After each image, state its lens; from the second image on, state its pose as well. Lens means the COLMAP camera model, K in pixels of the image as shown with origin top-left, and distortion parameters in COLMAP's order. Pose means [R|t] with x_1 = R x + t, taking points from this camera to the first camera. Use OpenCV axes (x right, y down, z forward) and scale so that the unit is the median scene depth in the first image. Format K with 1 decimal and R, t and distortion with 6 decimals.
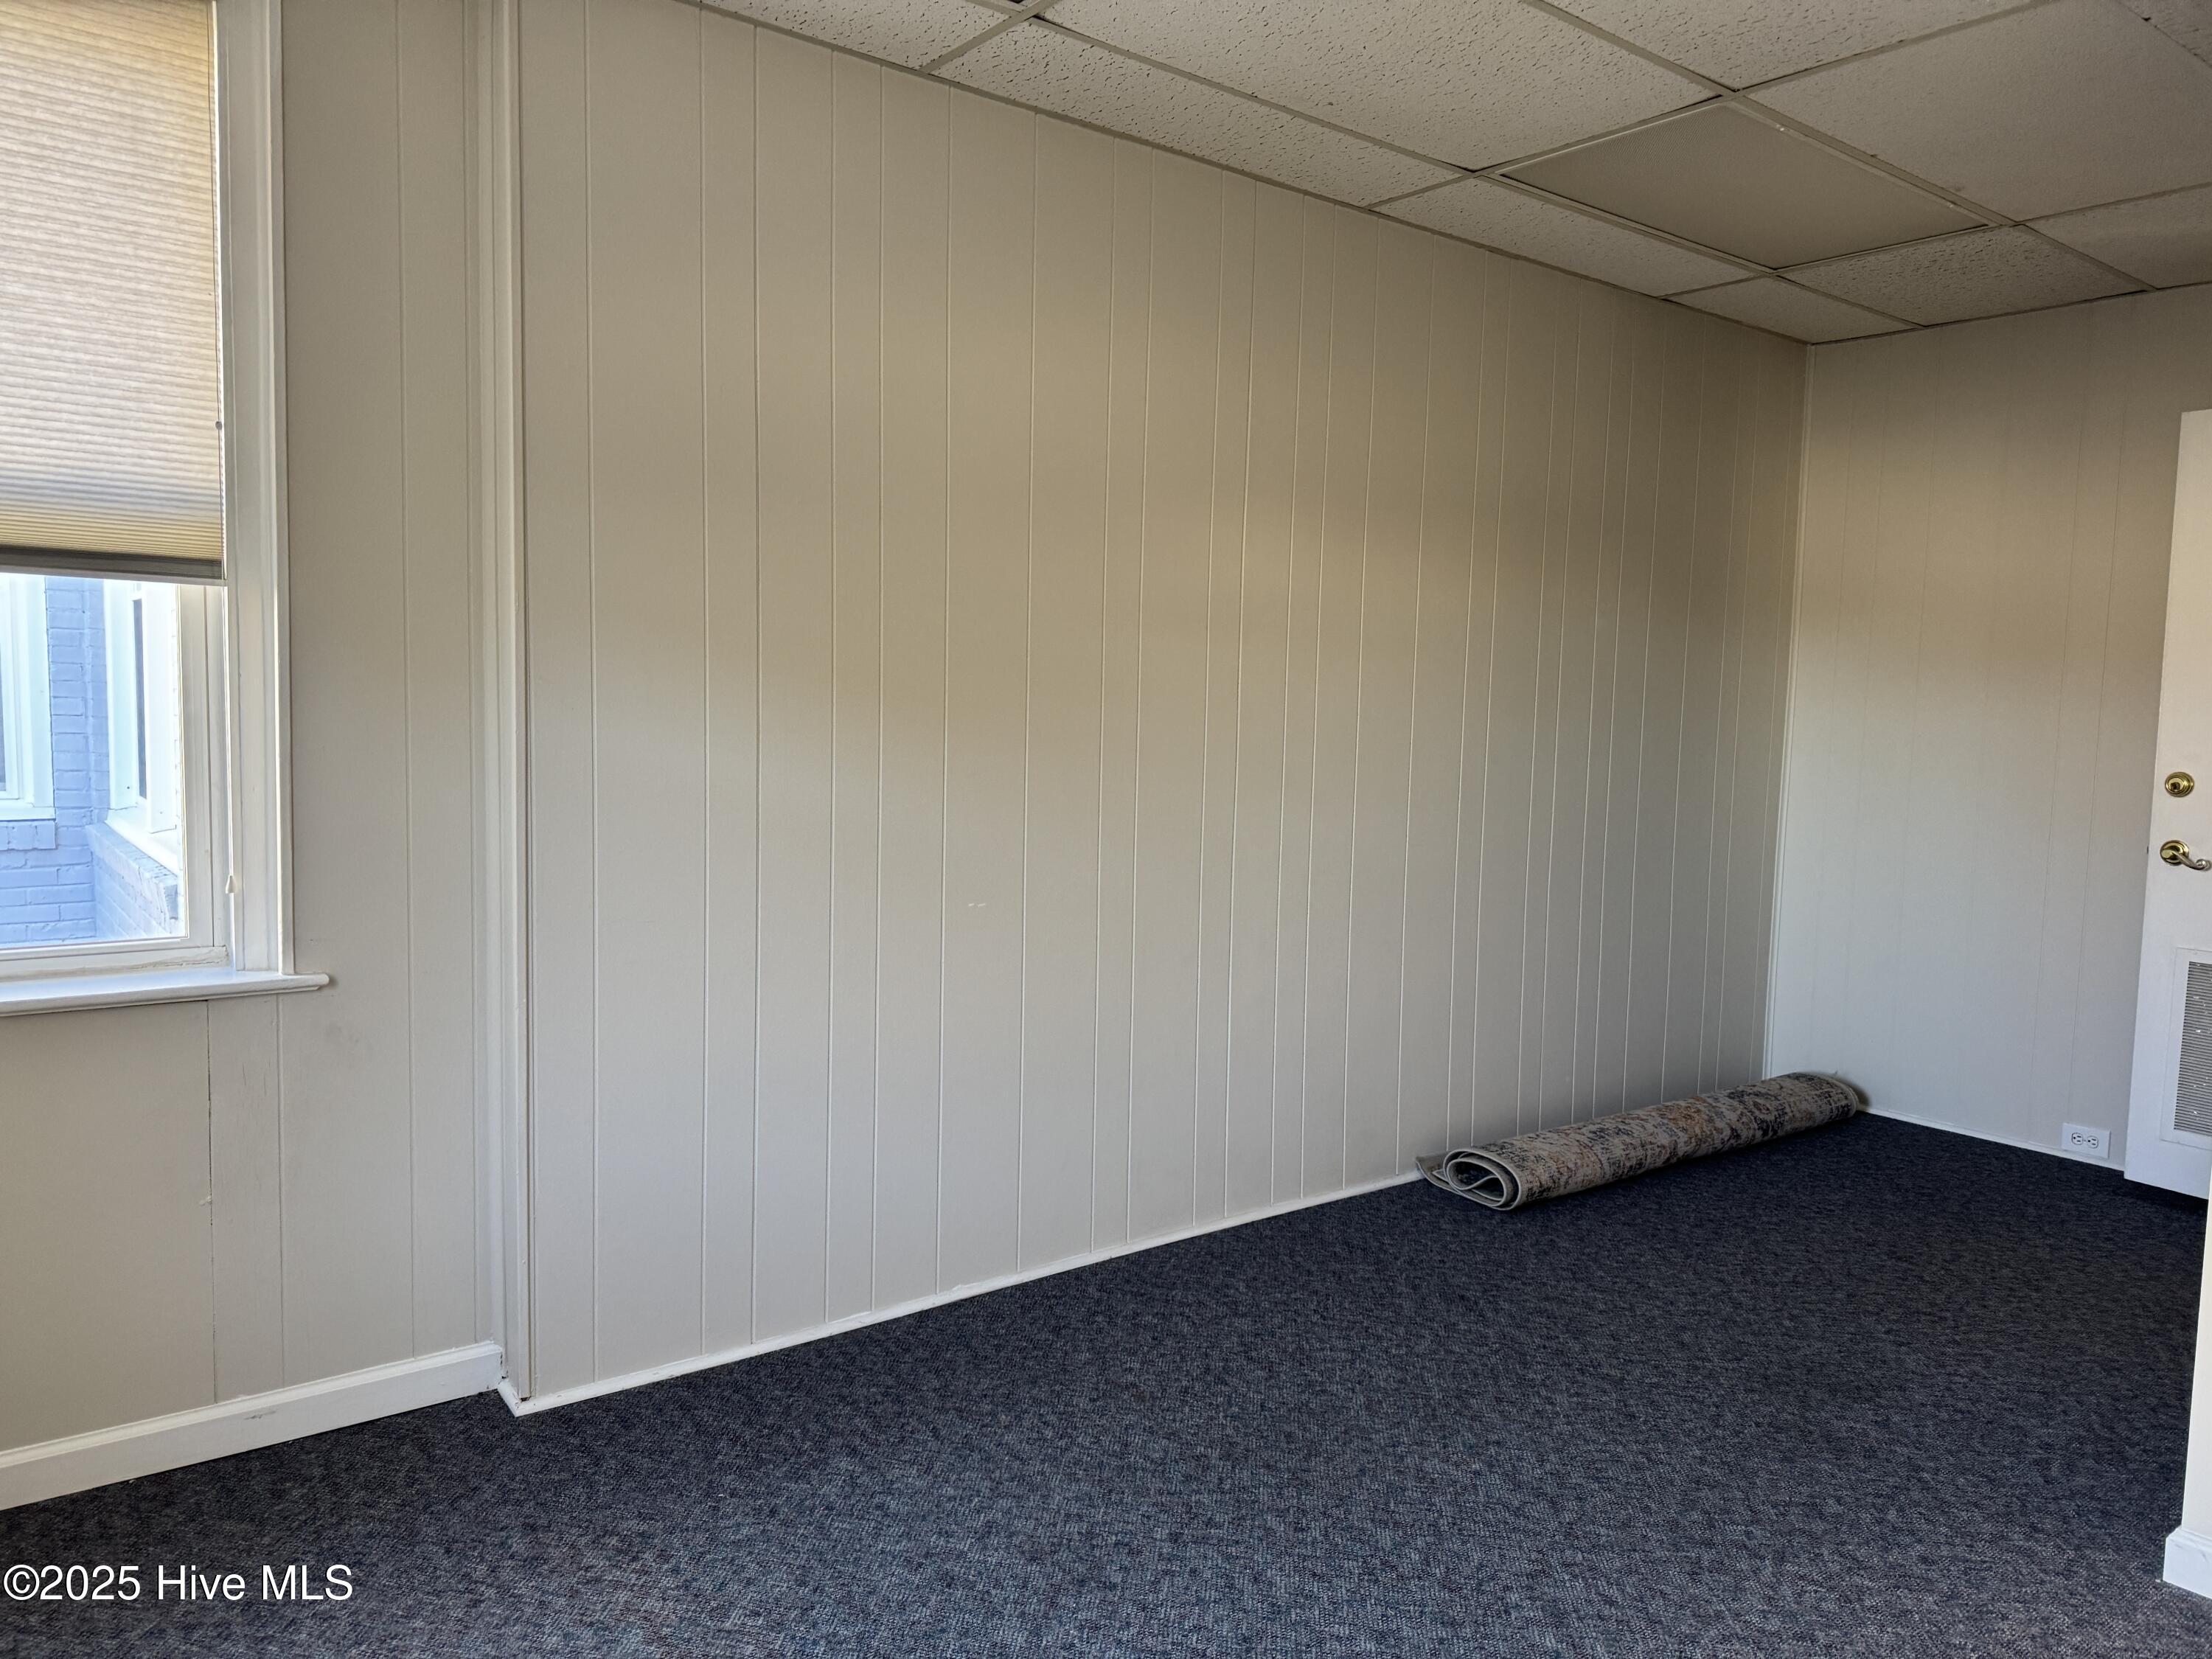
lens RADIAL K [[1563.4, 0, 1106.8], [0, 1563.4, 825.9], [0, 0, 1]] dist [-0.004360, 0.000940]
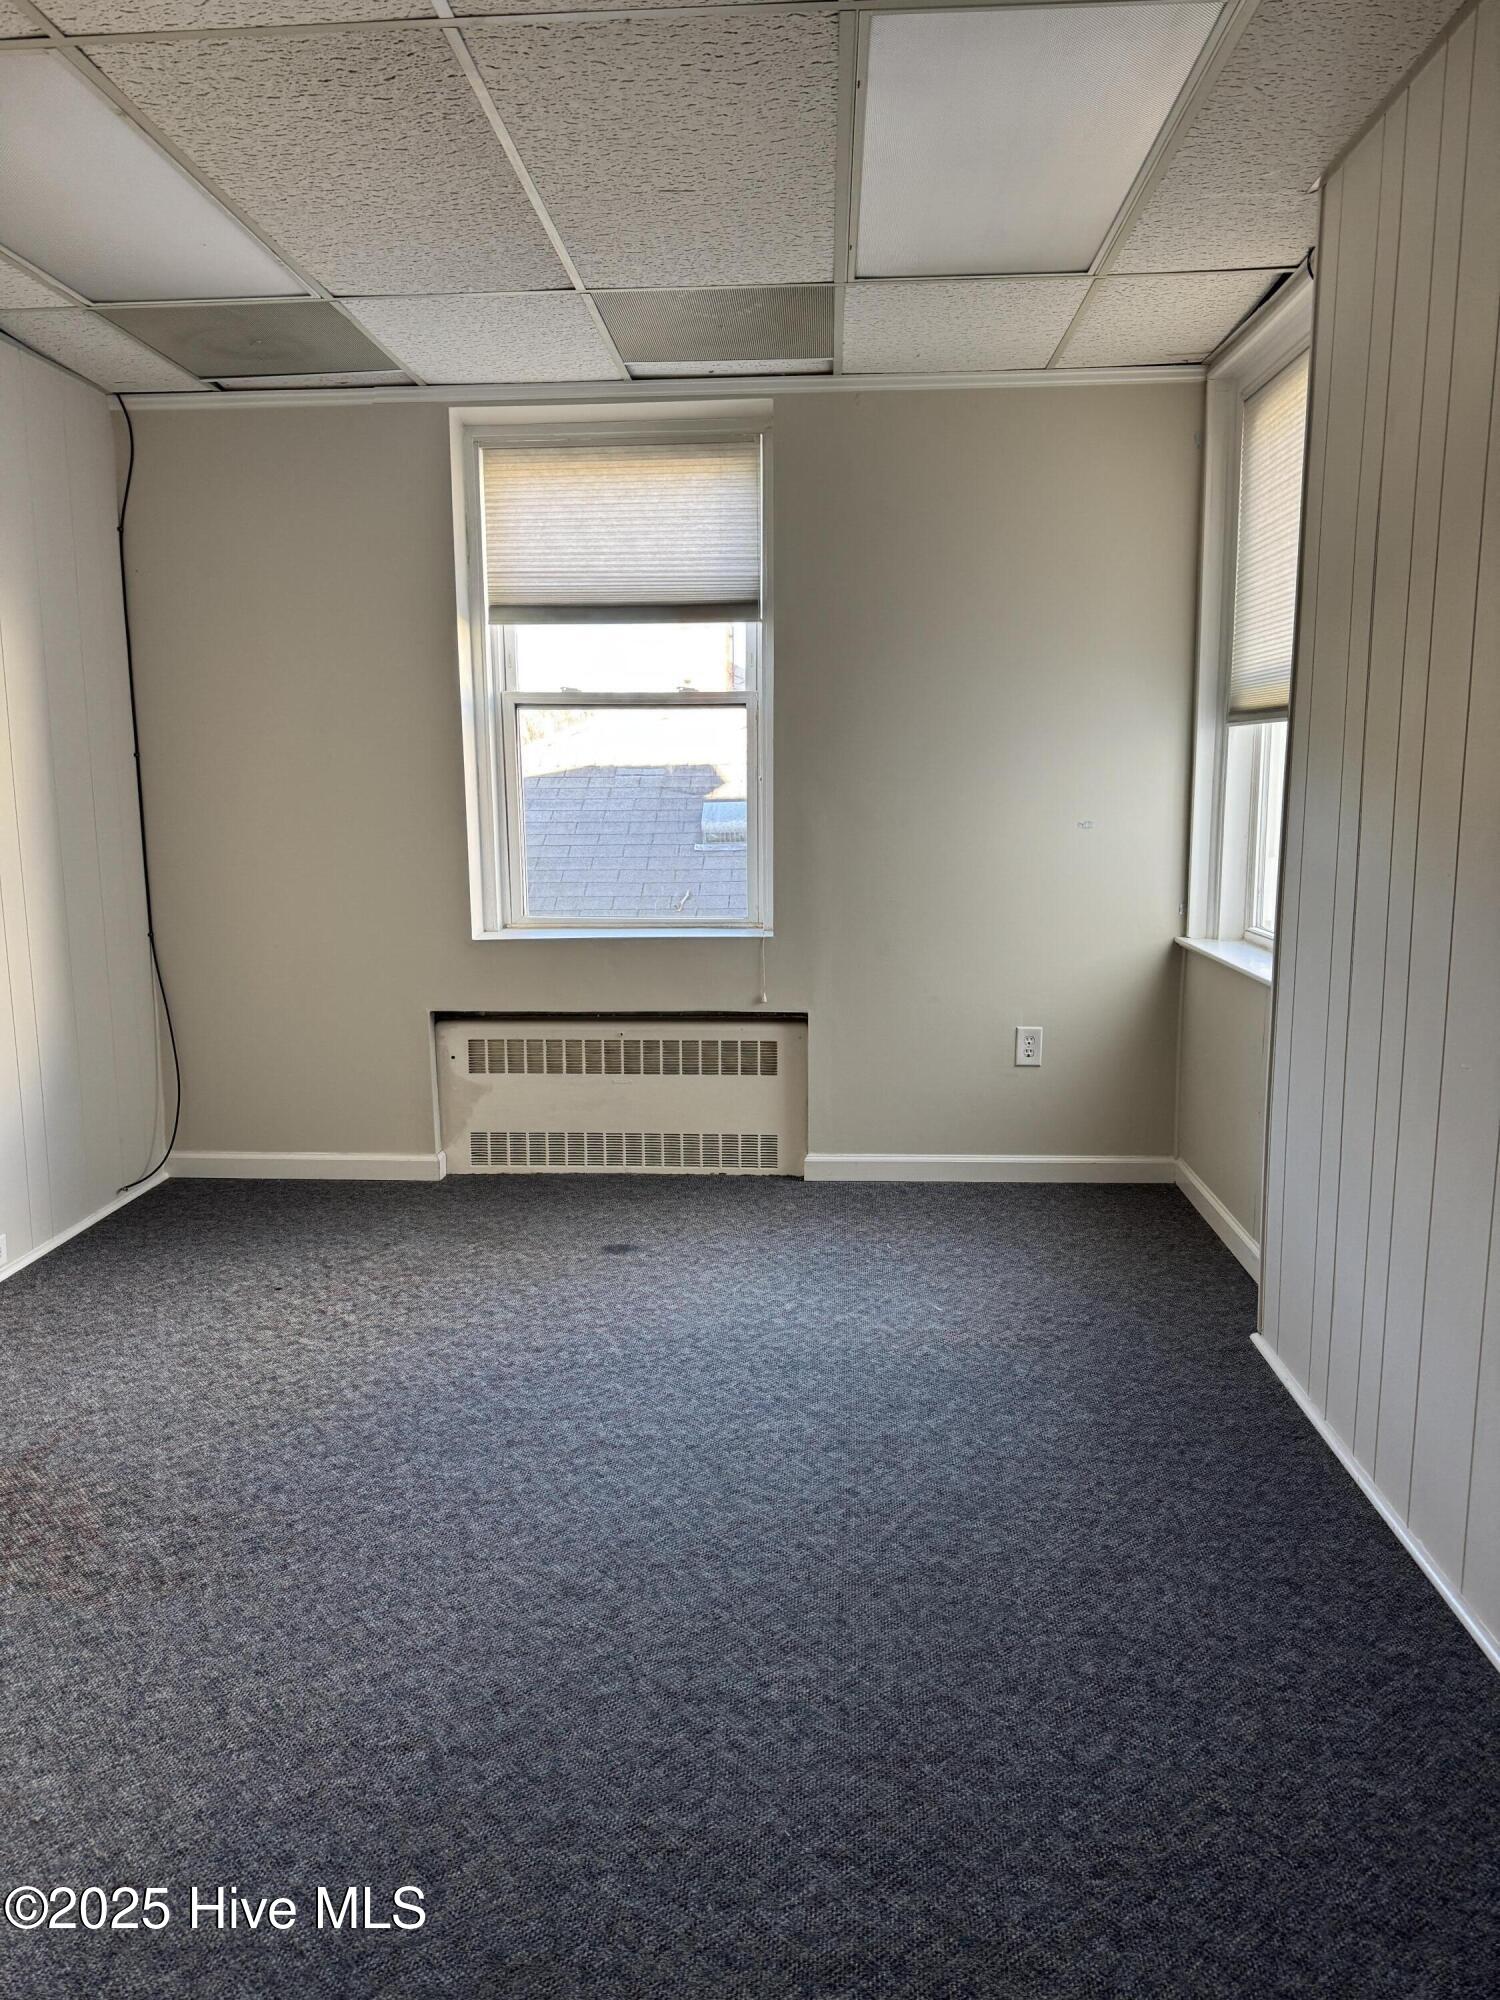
lens RADIAL K [[1413.6, 0, 749.4], [0, 1413.6, 999.6], [0, 0, 1]] dist [-0.004360, 0.000940]
pose [[-0.657204, 0.100064, -0.747041, 0.857785], [-0.078801, 0.976594, 0.200136, -0.123470], [0.749582, 0.190397, -0.633936, 1.539507]]
